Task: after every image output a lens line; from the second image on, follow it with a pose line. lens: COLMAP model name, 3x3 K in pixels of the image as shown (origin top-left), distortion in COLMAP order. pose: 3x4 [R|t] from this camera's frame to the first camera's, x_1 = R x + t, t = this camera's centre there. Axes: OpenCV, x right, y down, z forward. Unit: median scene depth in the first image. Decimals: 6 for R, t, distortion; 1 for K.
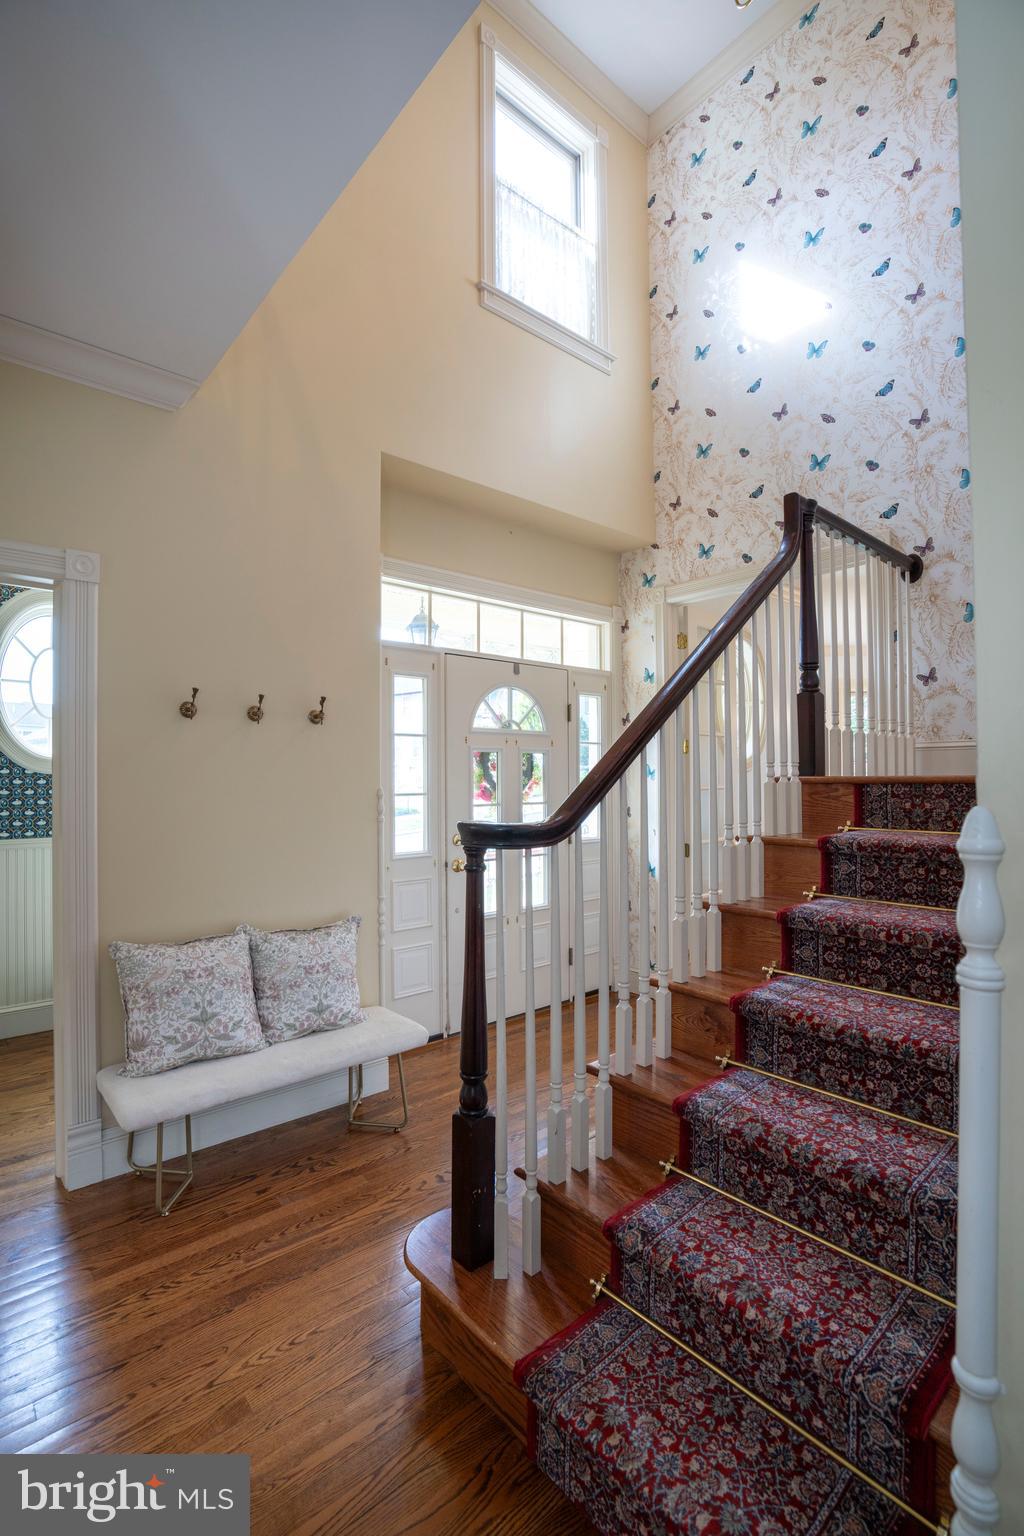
lens RADIAL K [[709.2, 0, 505.7], [0, 709.2, 774.1], [0, 0, 1]] dist [-0.057938, 0.021551]
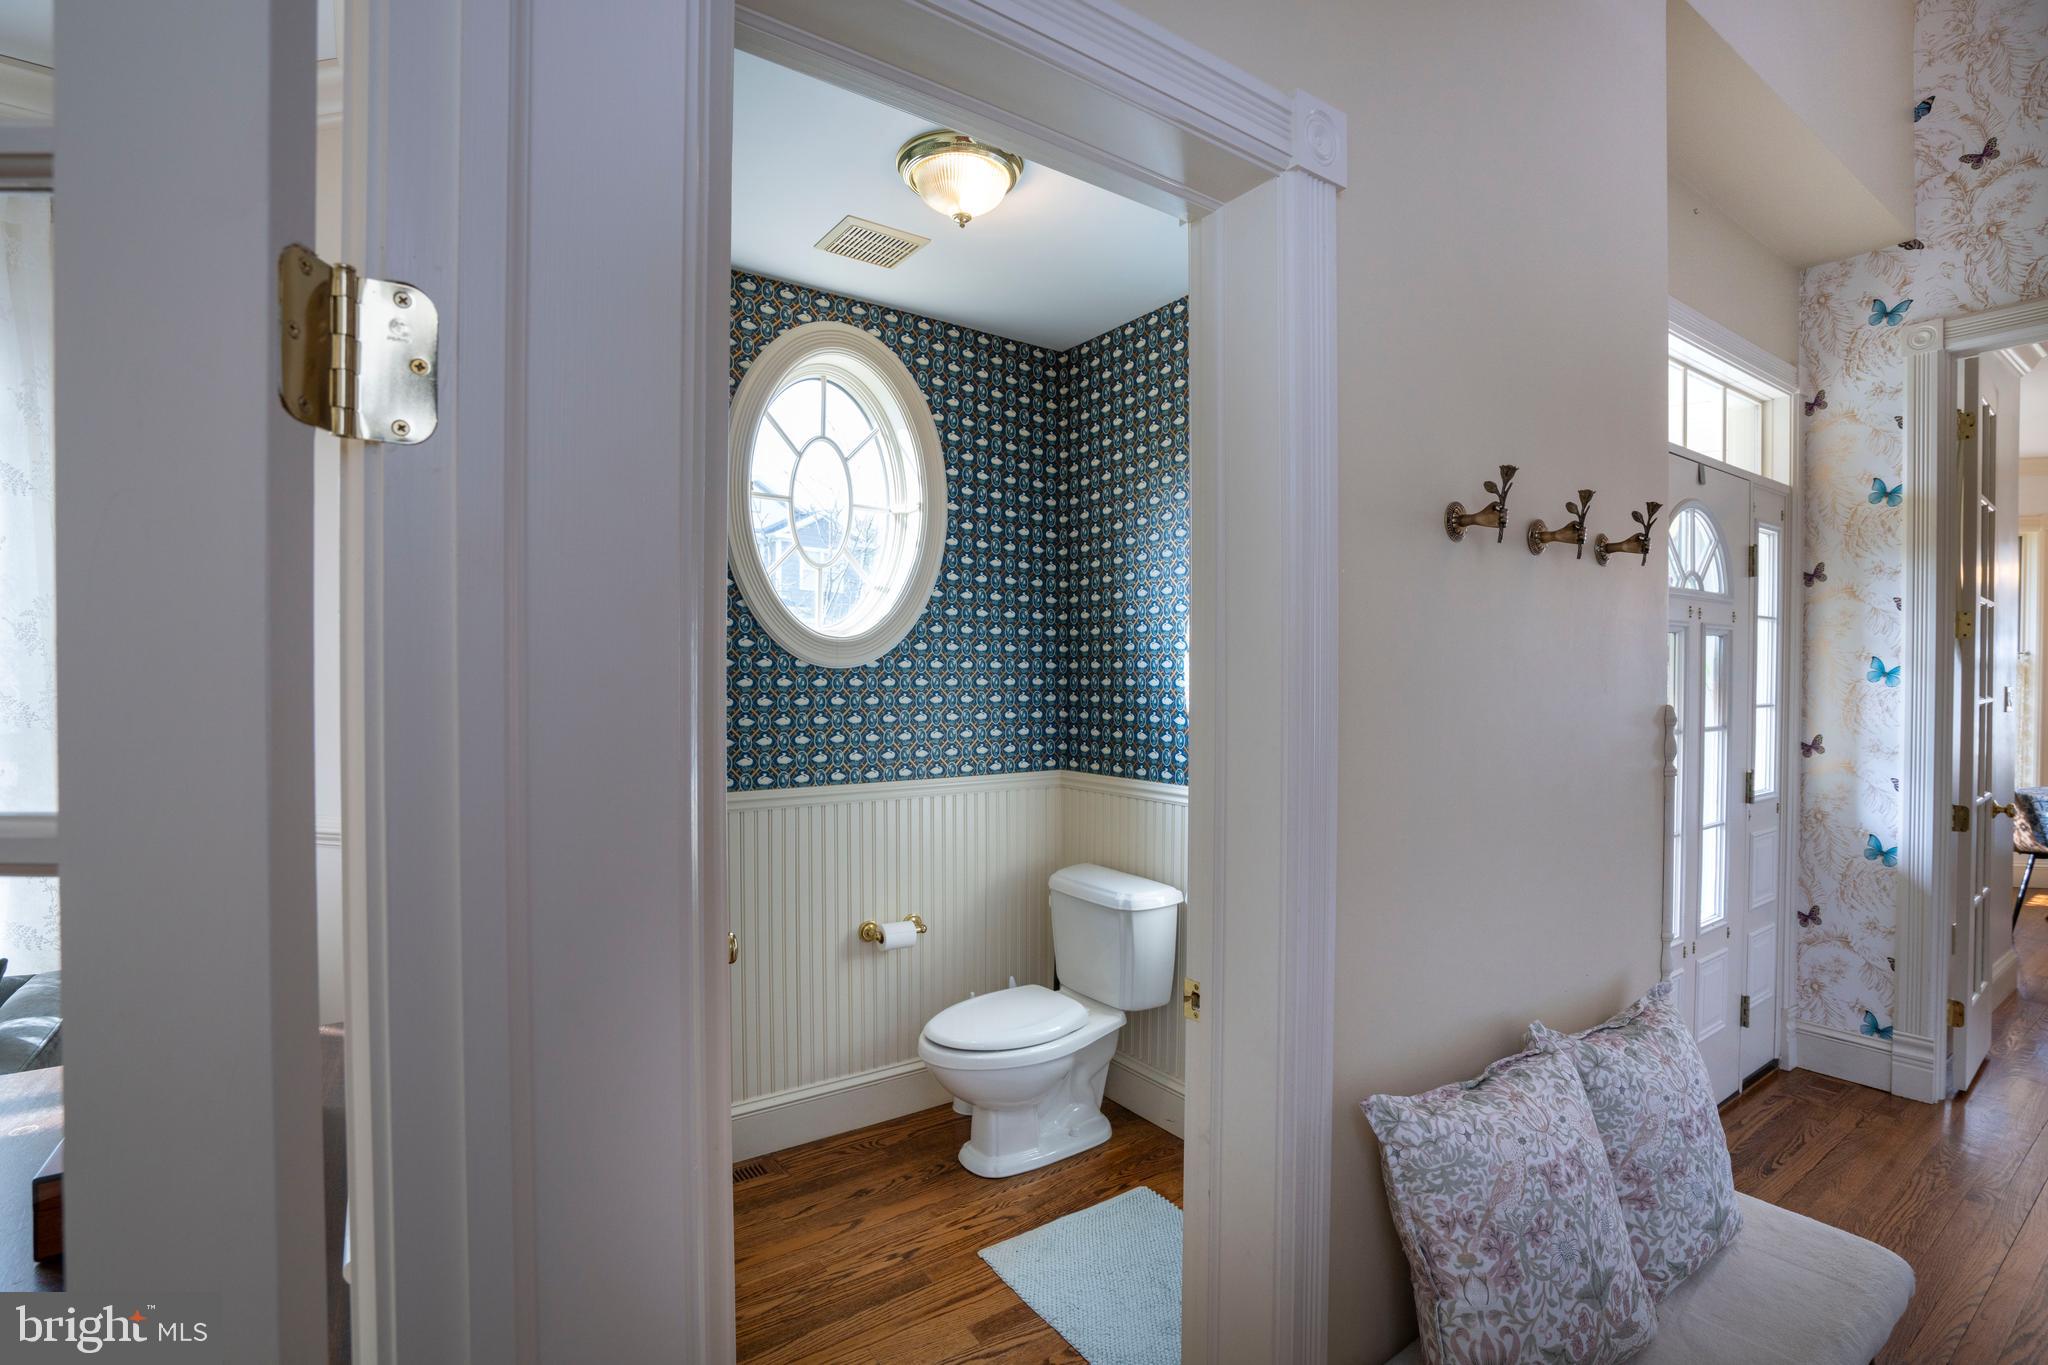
lens RADIAL K [[945.6, 0, 1020.8], [0, 945.6, 693.8], [0, 0, 1]] dist [-0.057938, 0.021551]
pose [[0.995290, 0.009328, -0.096491, -0.728123], [-0.006553, 0.999557, 0.029032, -0.003882], [0.096719, -0.028263, 0.994910, 0.465754]]
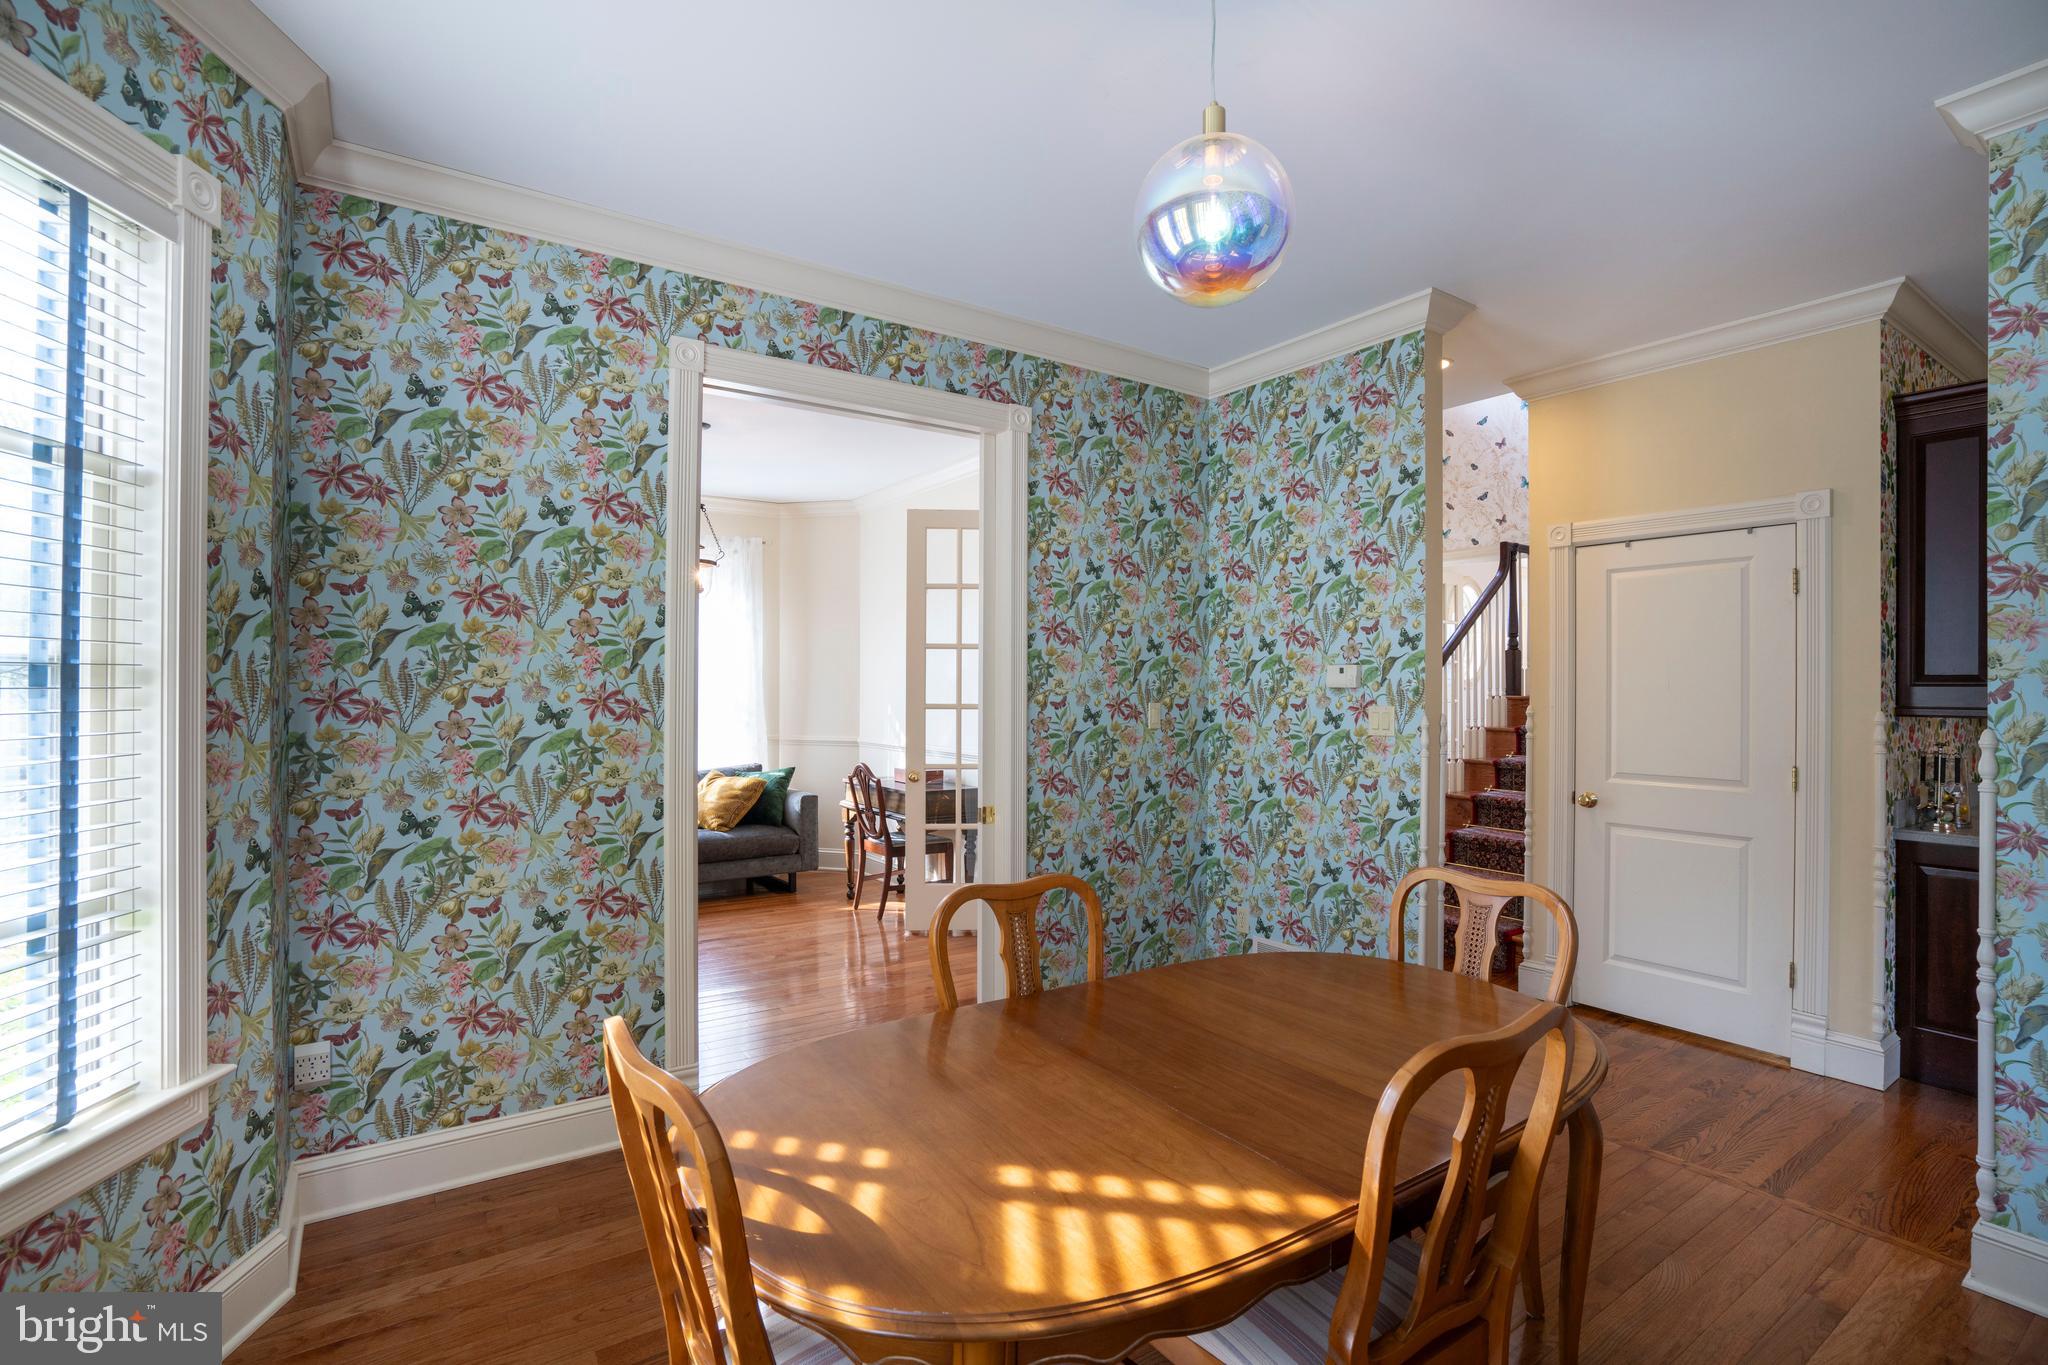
lens RADIAL K [[902.1, 0, 1019.8], [0, 902.1, 684.9], [0, 0, 1]] dist [-0.024756, 0.001009]
pose [[0.992240, 0.006938, -0.124140, -0.594471], [-0.006181, 0.999960, 0.006479, -0.033456], [0.124180, -0.005661, 0.992244, -1.588628]]
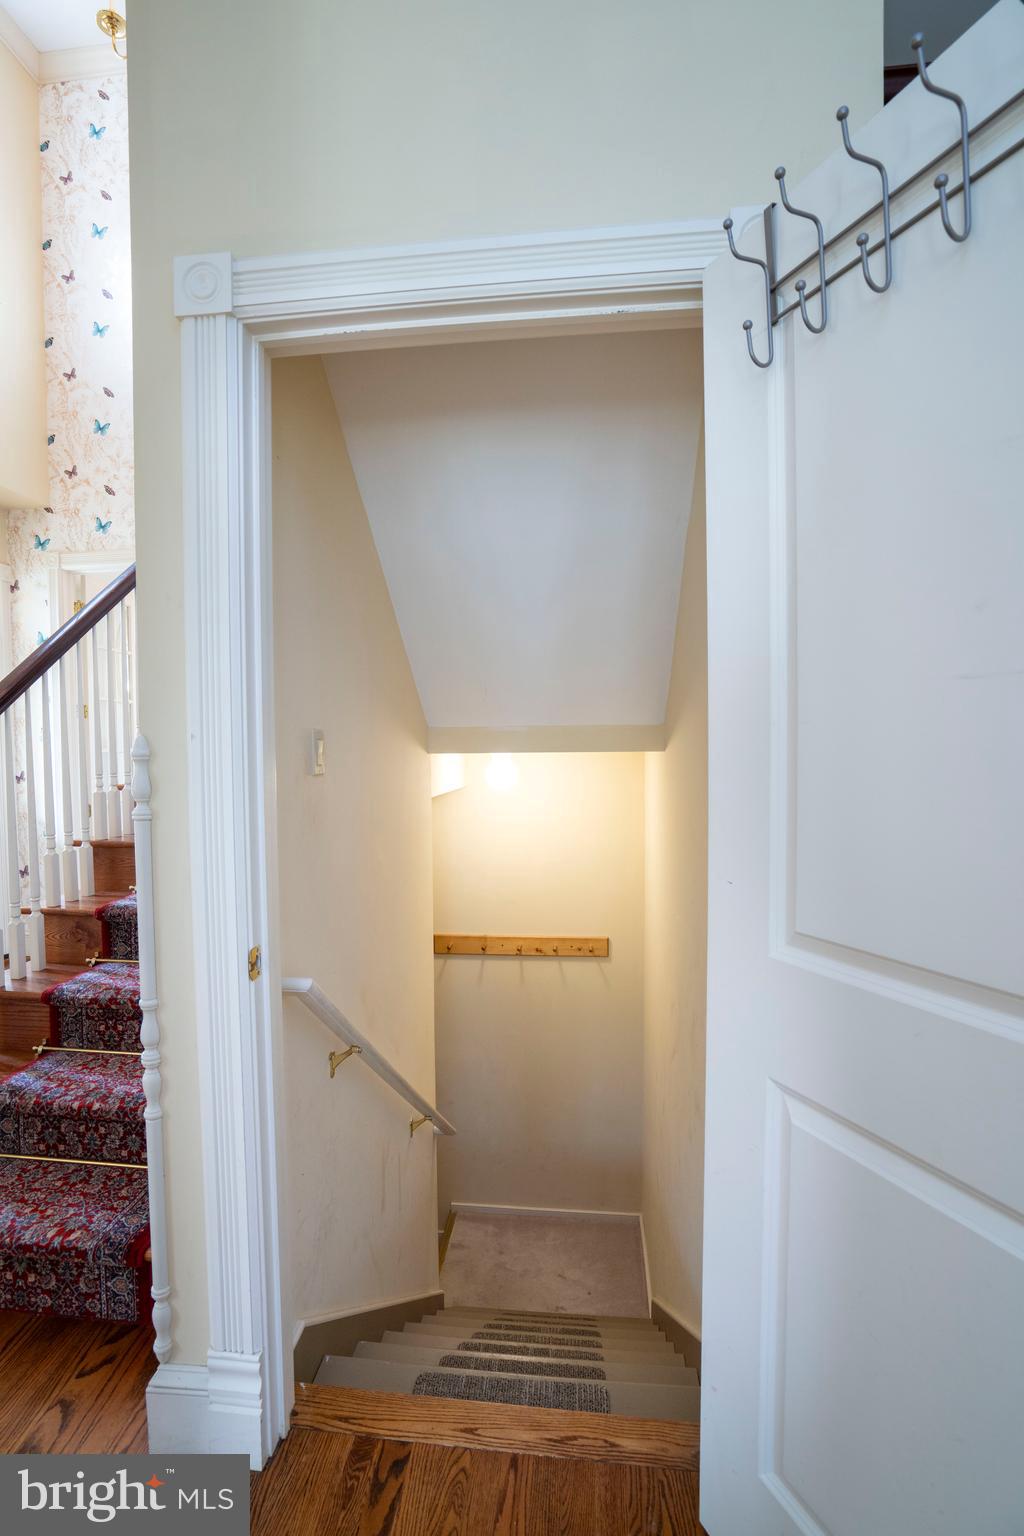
lens RADIAL K [[709.2, 0, 515.0], [0, 709.2, 769.7], [0, 0, 1]] dist [-0.057938, 0.021551]
pose [[0.724173, -0.029355, 0.688993, 0.010986], [0.004539, 0.999275, 0.037804, 0.020085], [-0.689603, -0.024250, 0.723782, -0.330859]]
